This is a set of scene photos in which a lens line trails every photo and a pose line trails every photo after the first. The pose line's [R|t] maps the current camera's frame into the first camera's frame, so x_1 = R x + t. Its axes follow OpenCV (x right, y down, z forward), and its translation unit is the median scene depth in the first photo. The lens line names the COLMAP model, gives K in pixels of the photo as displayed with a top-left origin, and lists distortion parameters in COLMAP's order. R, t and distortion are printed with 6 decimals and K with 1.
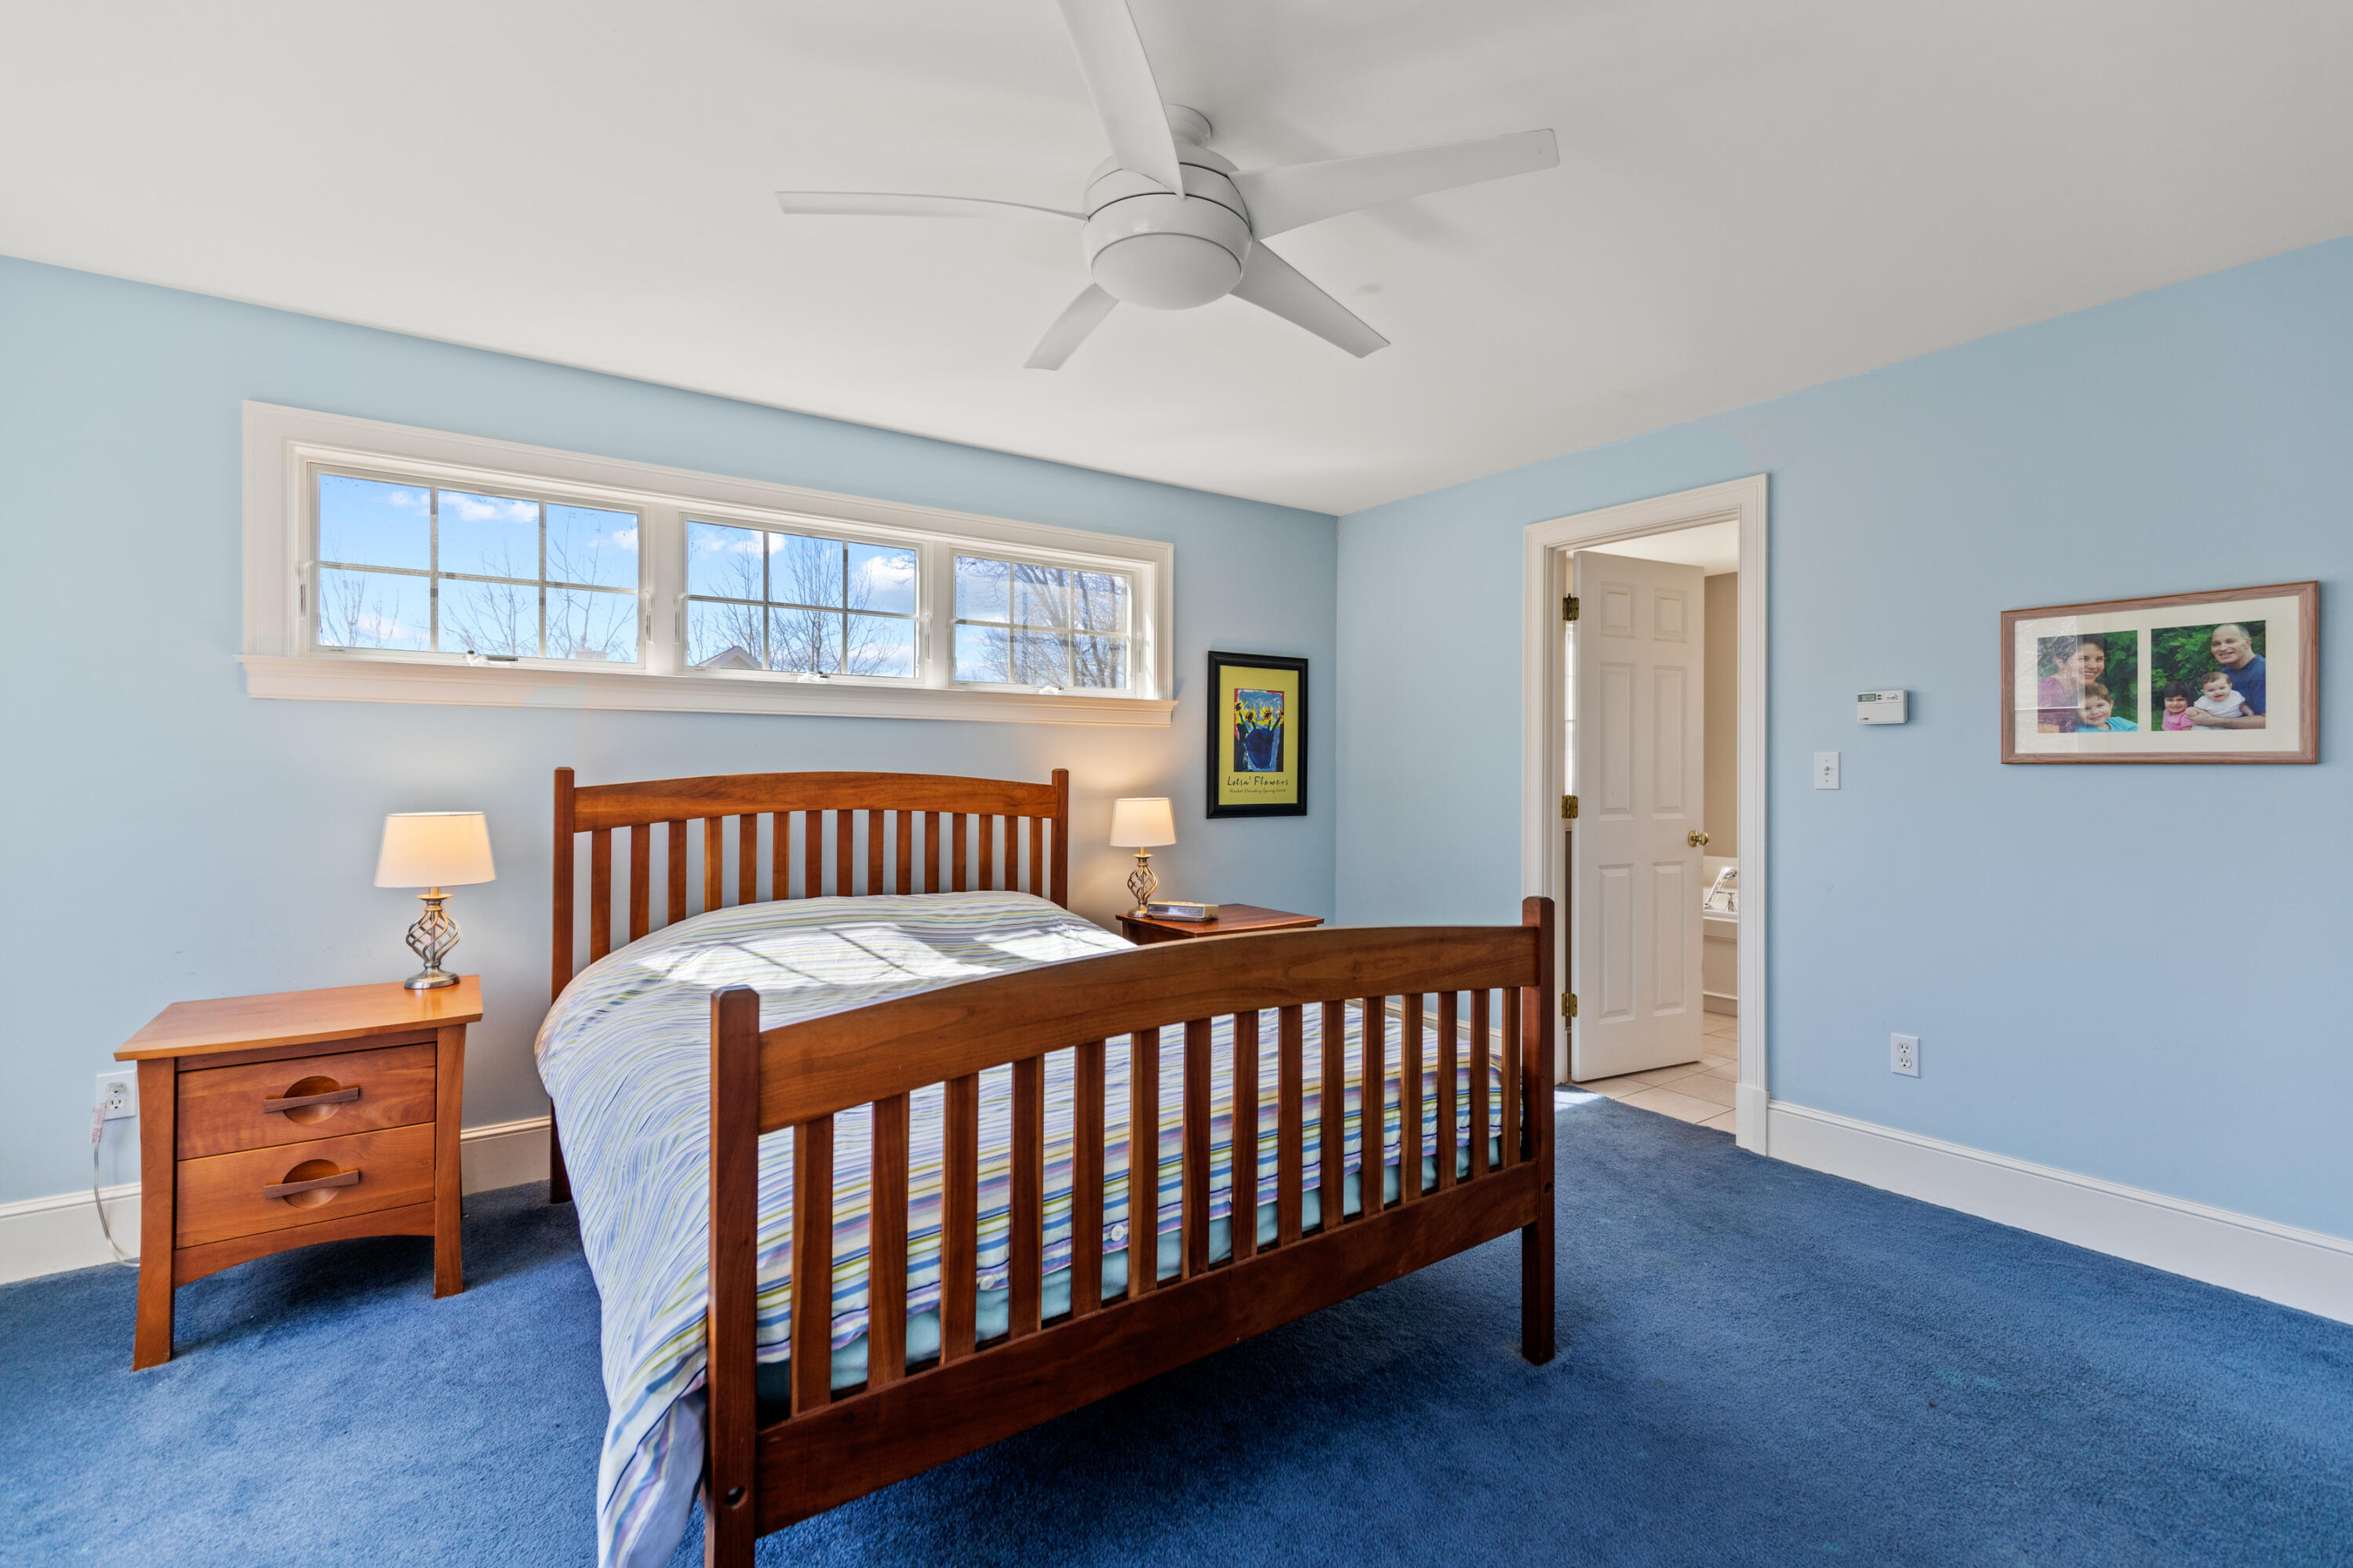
lens RADIAL K [[1066.1, 0, 1188.9], [0, 1066.1, 767.8], [0, 0, 1]] dist [0.010730, 0.000195]
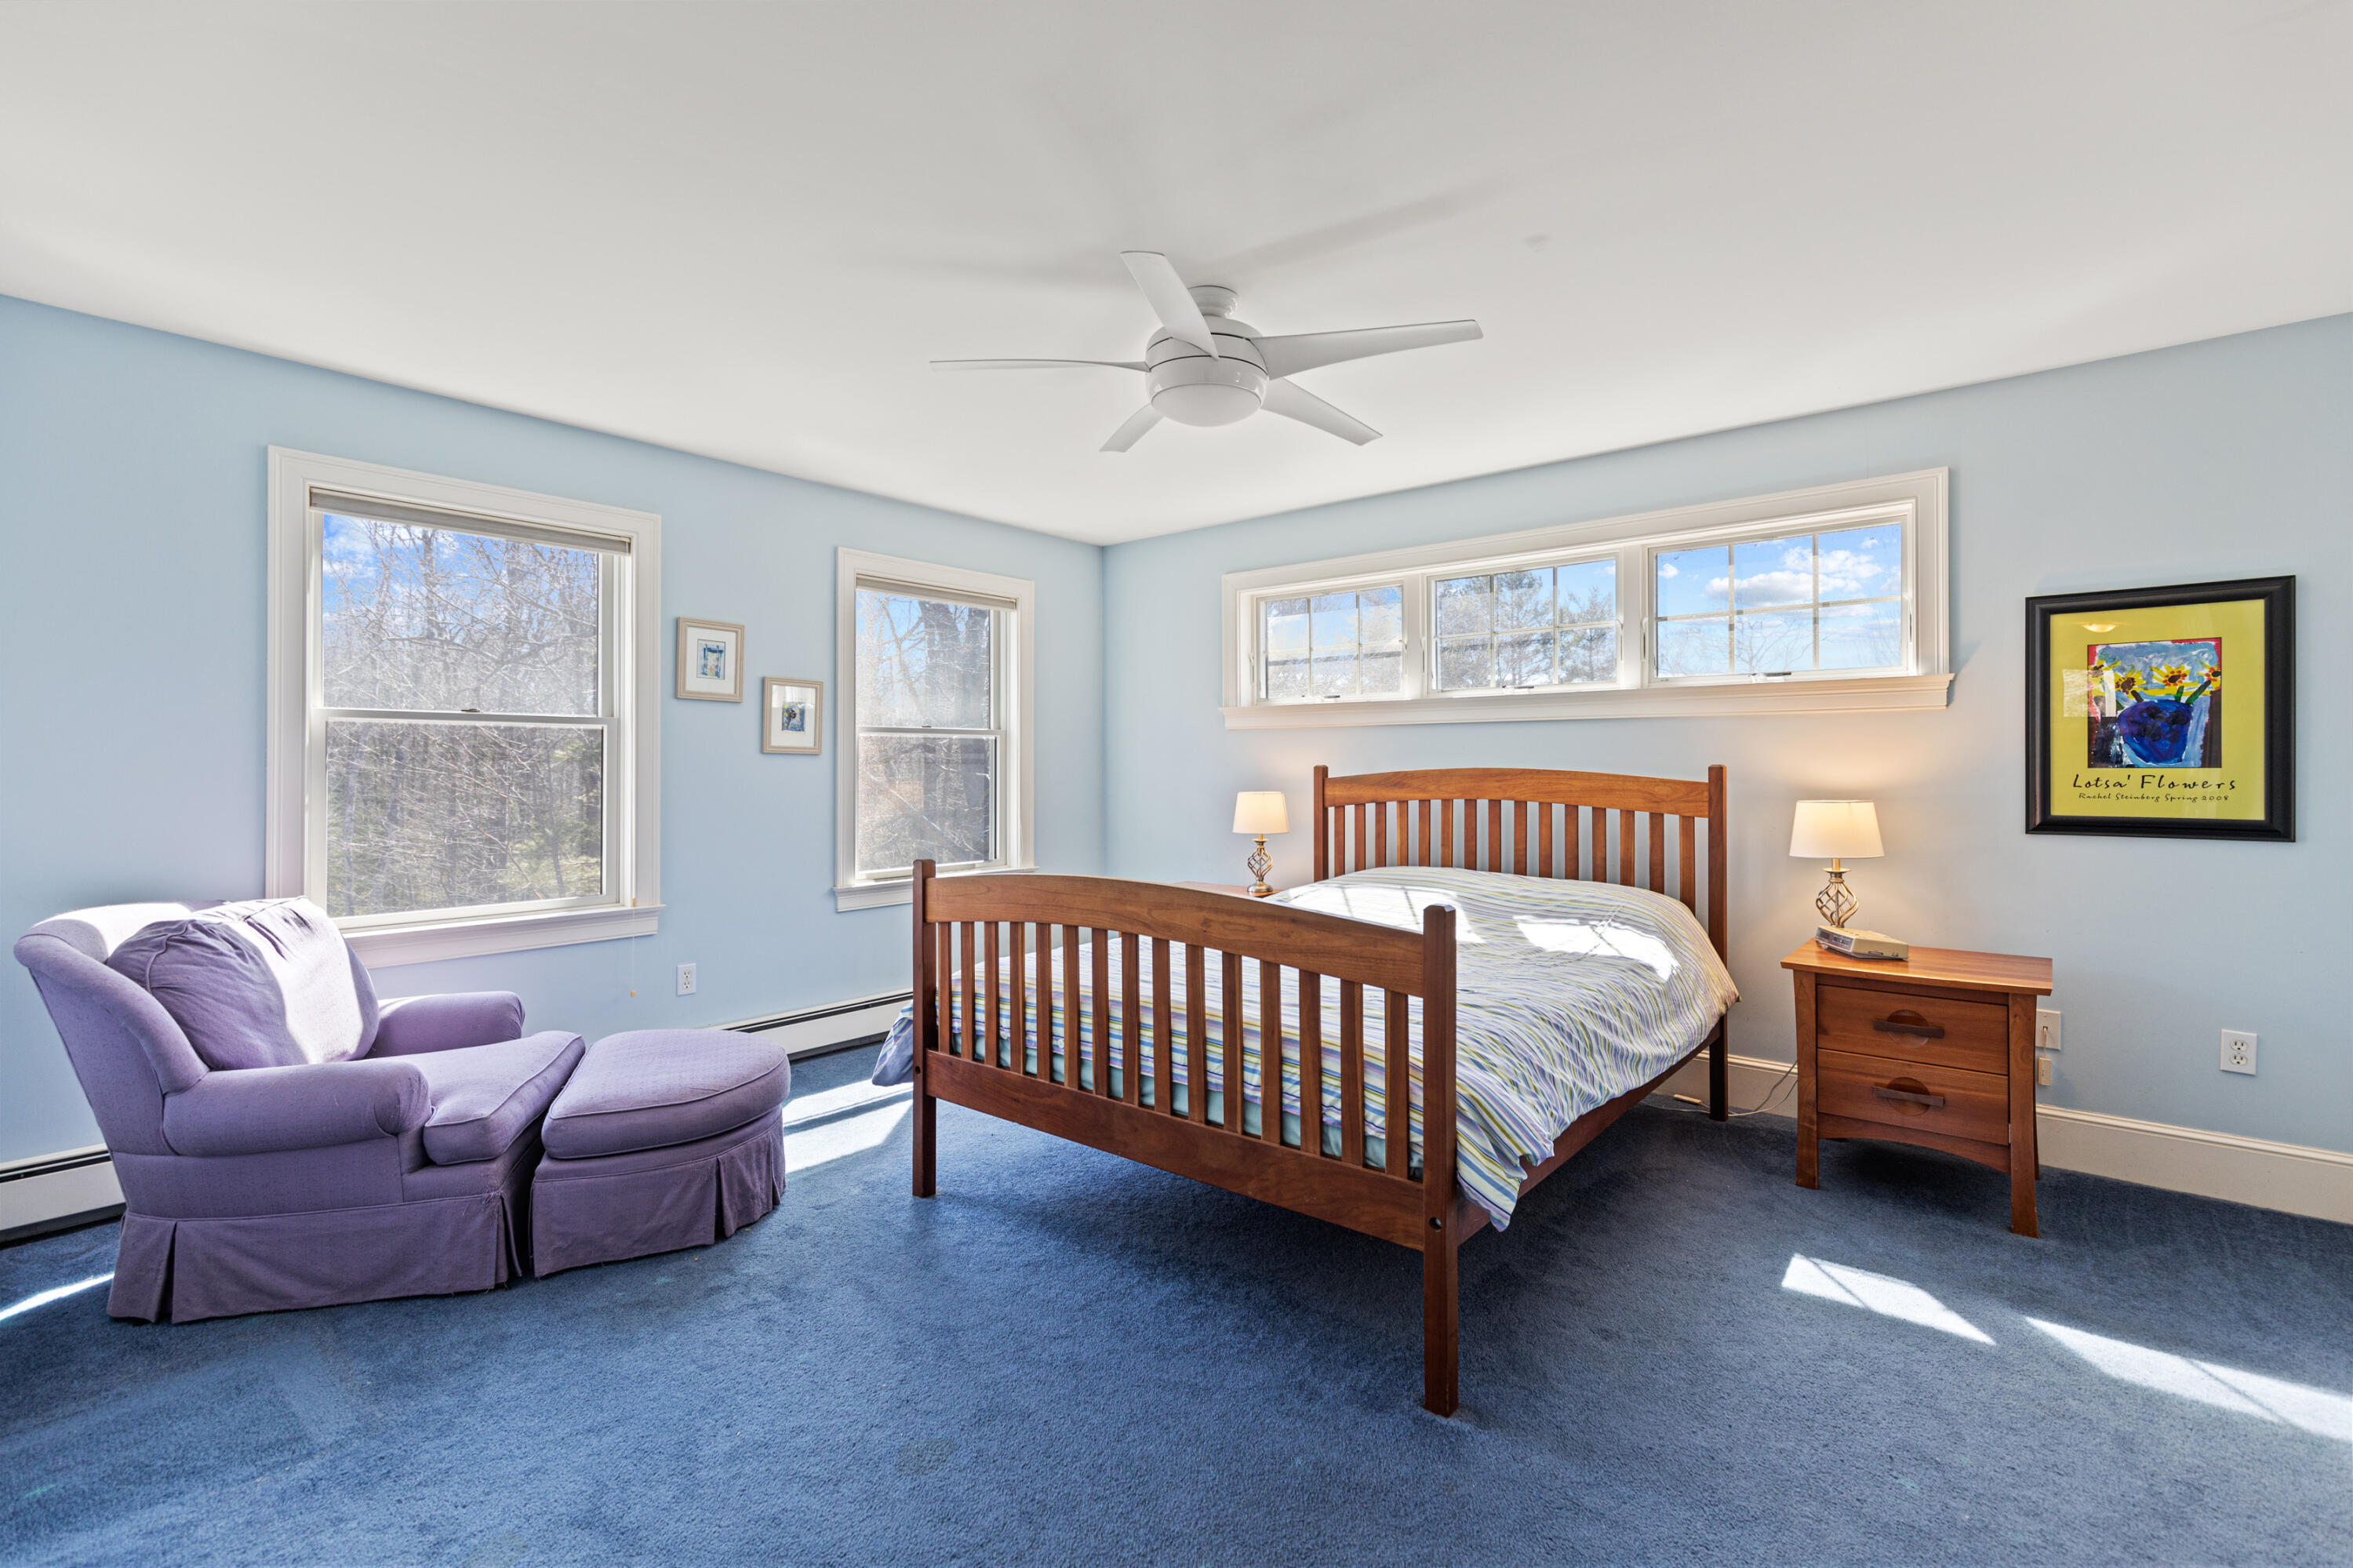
lens RADIAL K [[1066.1, 0, 1188.9], [0, 1066.1, 767.8], [0, 0, 1]] dist [0.010730, 0.000195]
pose [[0.241478, -0.001308, -0.970405, 0.735548], [0.003468, 0.999994, -0.000485, 0.002589], [0.970400, -0.003249, 0.241481, 0.364111]]
